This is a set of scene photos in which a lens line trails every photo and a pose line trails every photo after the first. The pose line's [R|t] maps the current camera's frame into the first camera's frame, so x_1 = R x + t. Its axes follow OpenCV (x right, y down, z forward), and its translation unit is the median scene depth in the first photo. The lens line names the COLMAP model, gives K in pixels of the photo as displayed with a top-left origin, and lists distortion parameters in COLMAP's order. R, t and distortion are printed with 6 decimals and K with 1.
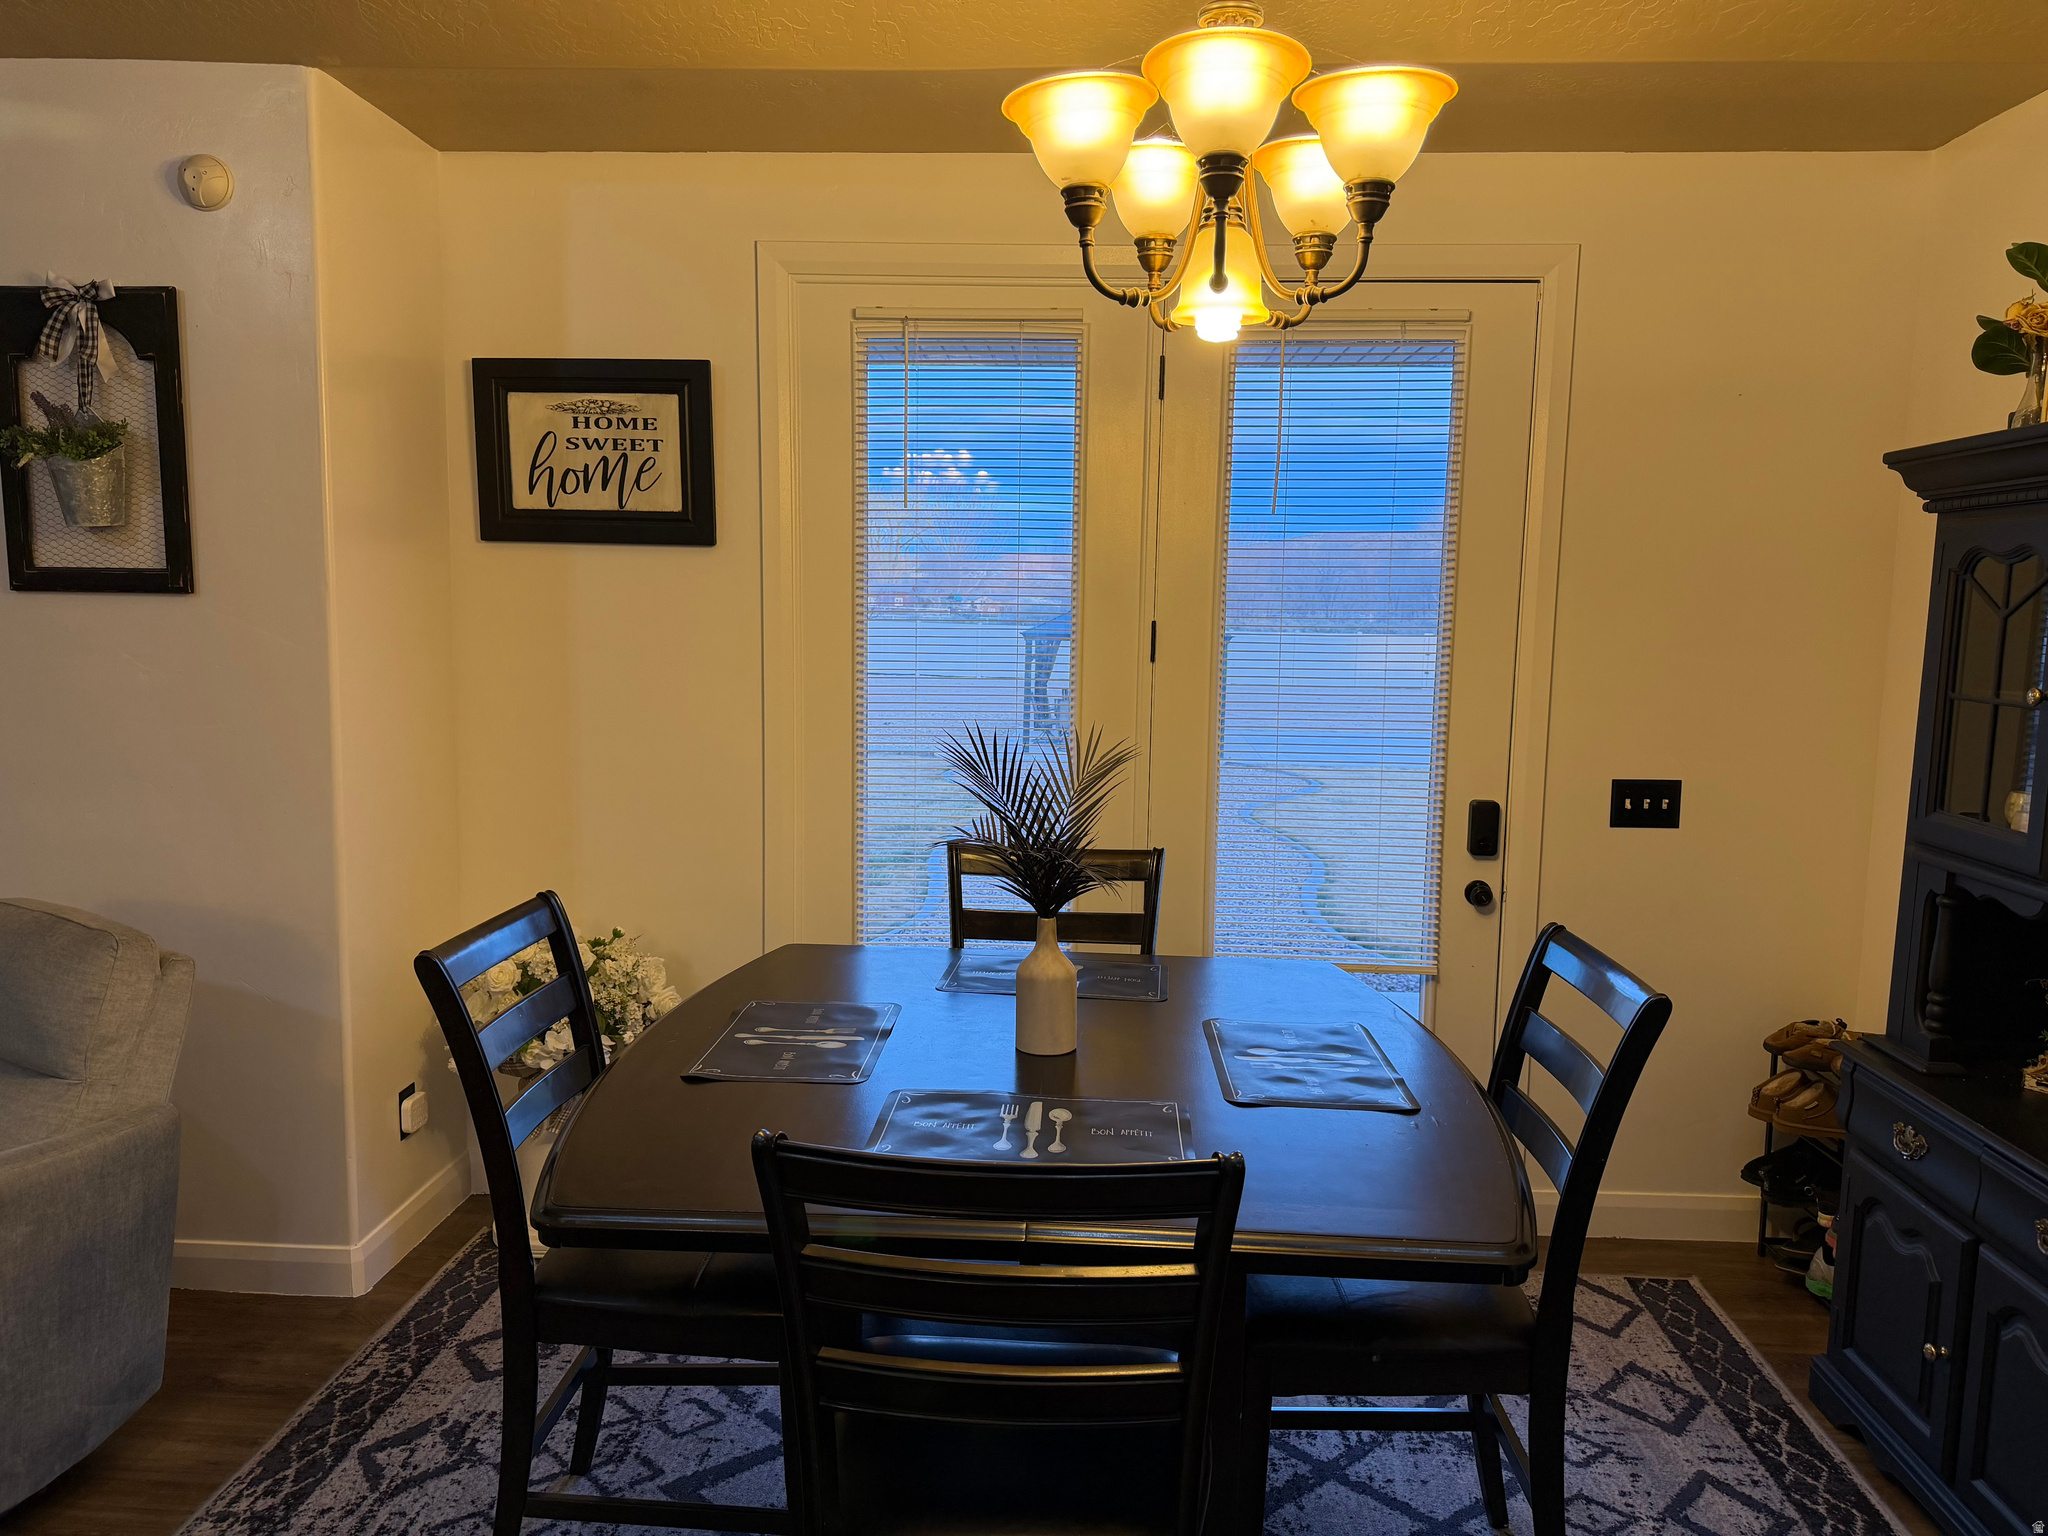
lens RADIAL K [[1441.6, 0, 1030.9], [0, 1441.6, 770.8], [0, 0, 1]] dist [0.072120, -0.078504]
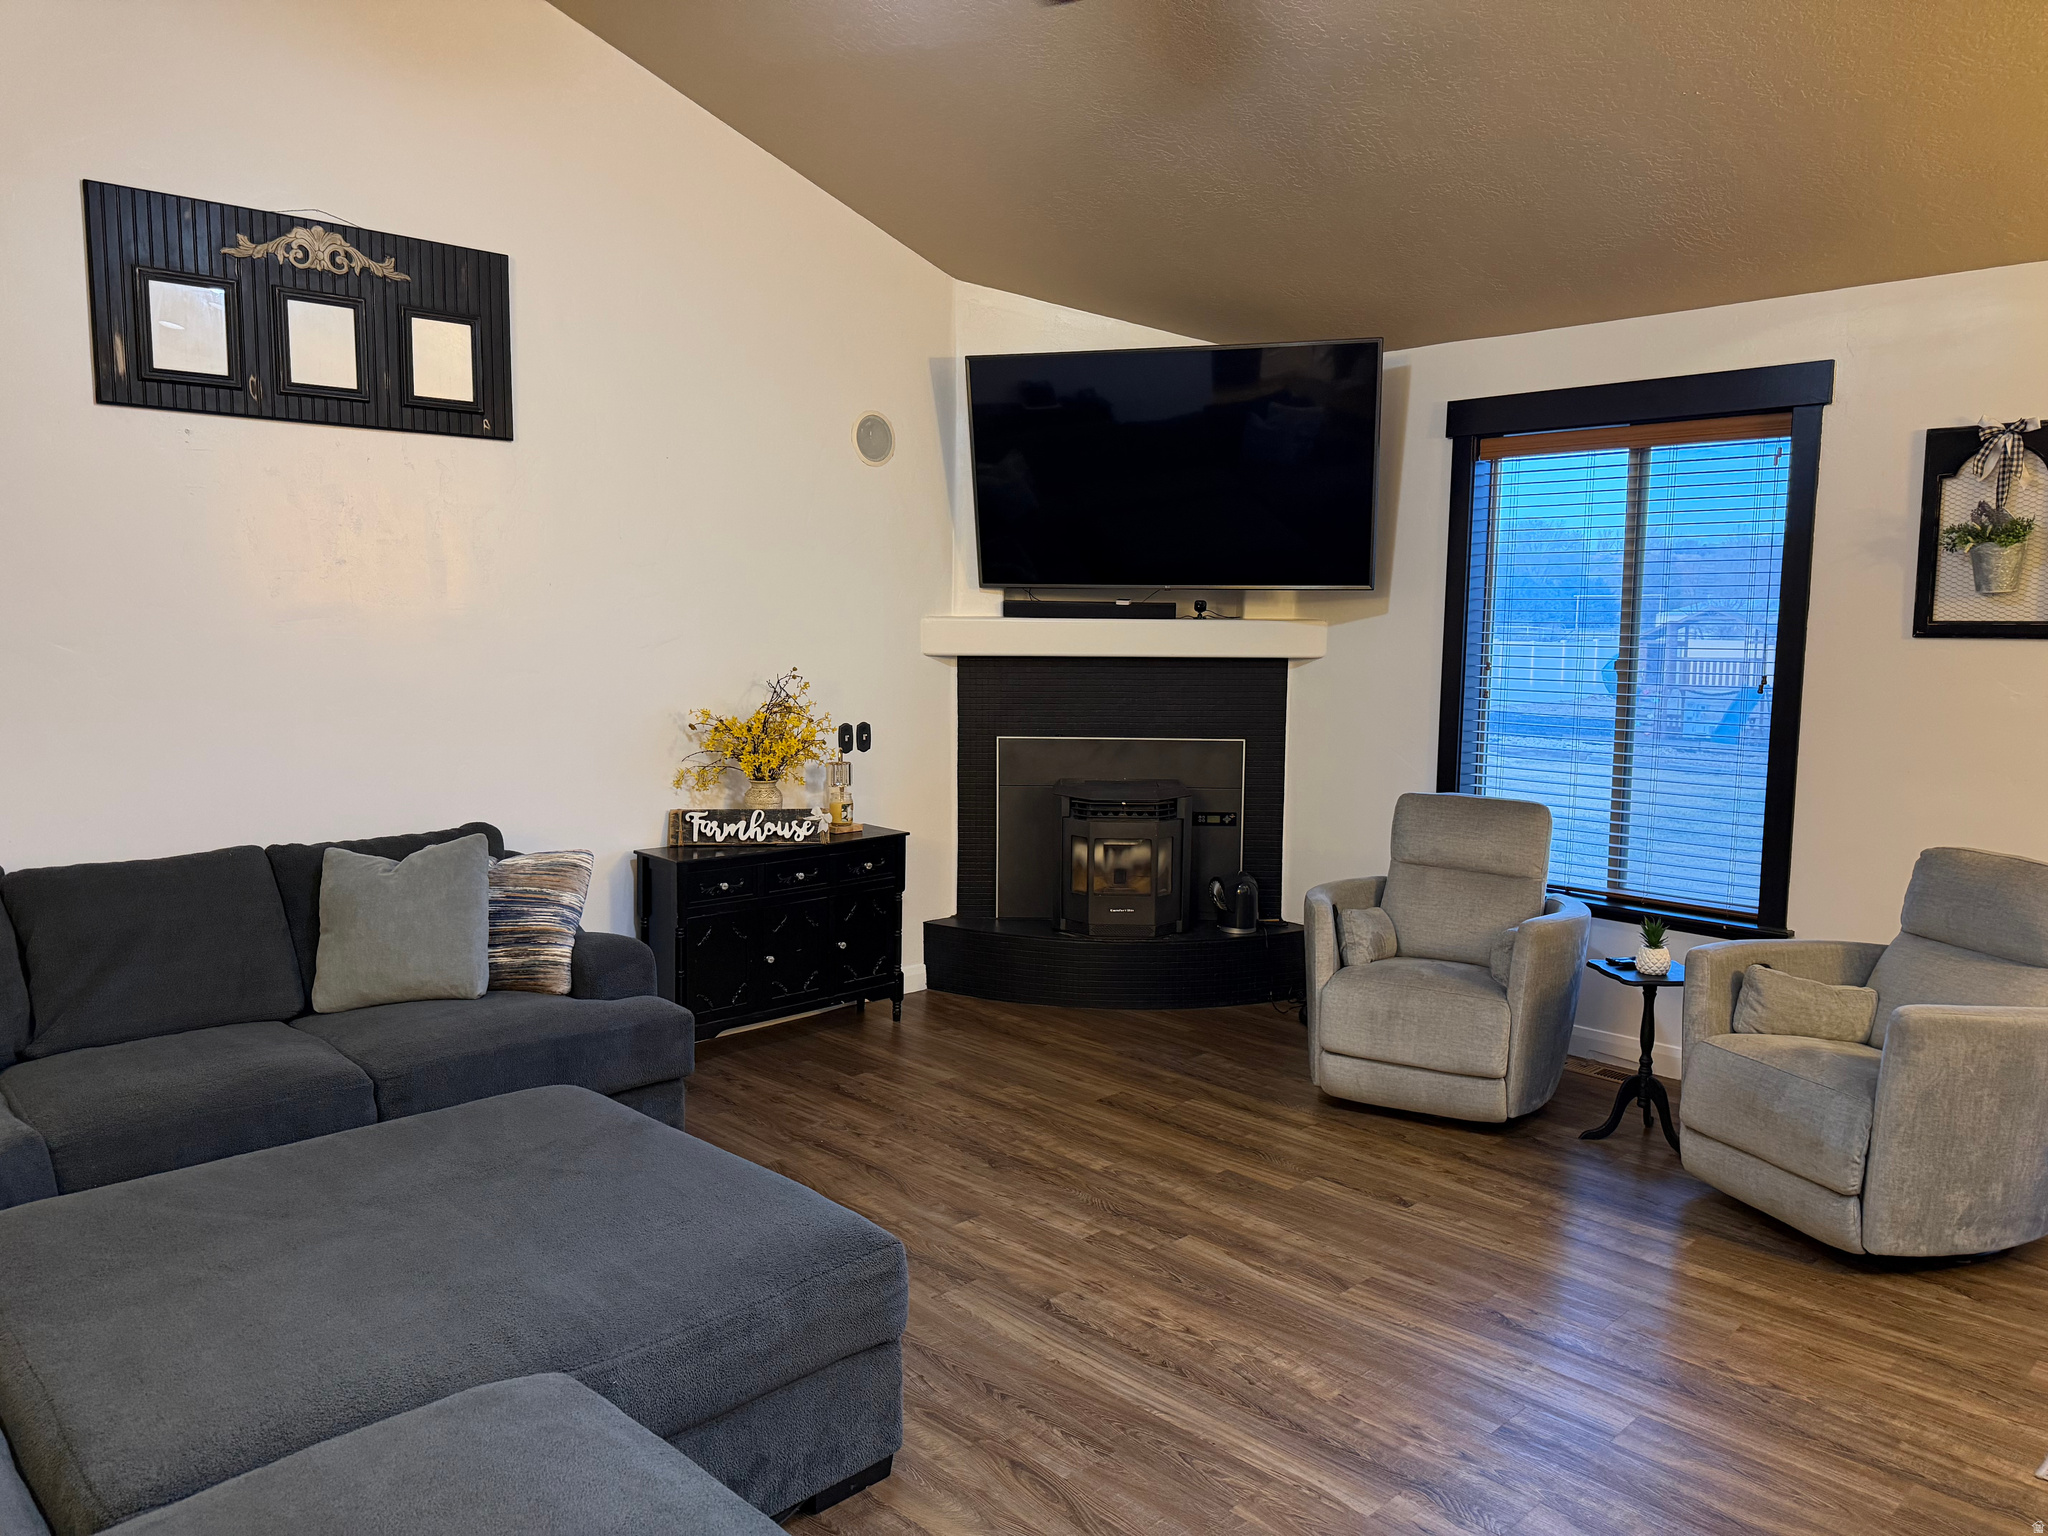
lens RADIAL K [[1441.6, 0, 1026.5], [0, 1441.6, 773.1], [0, 0, 1]] dist [0.072120, -0.078504]
pose [[0.739392, 0.063188, -0.670304, -0.368596], [-0.073631, 0.997204, 0.012783, 0.057049], [0.669237, 0.039904, 0.741977, -0.656167]]
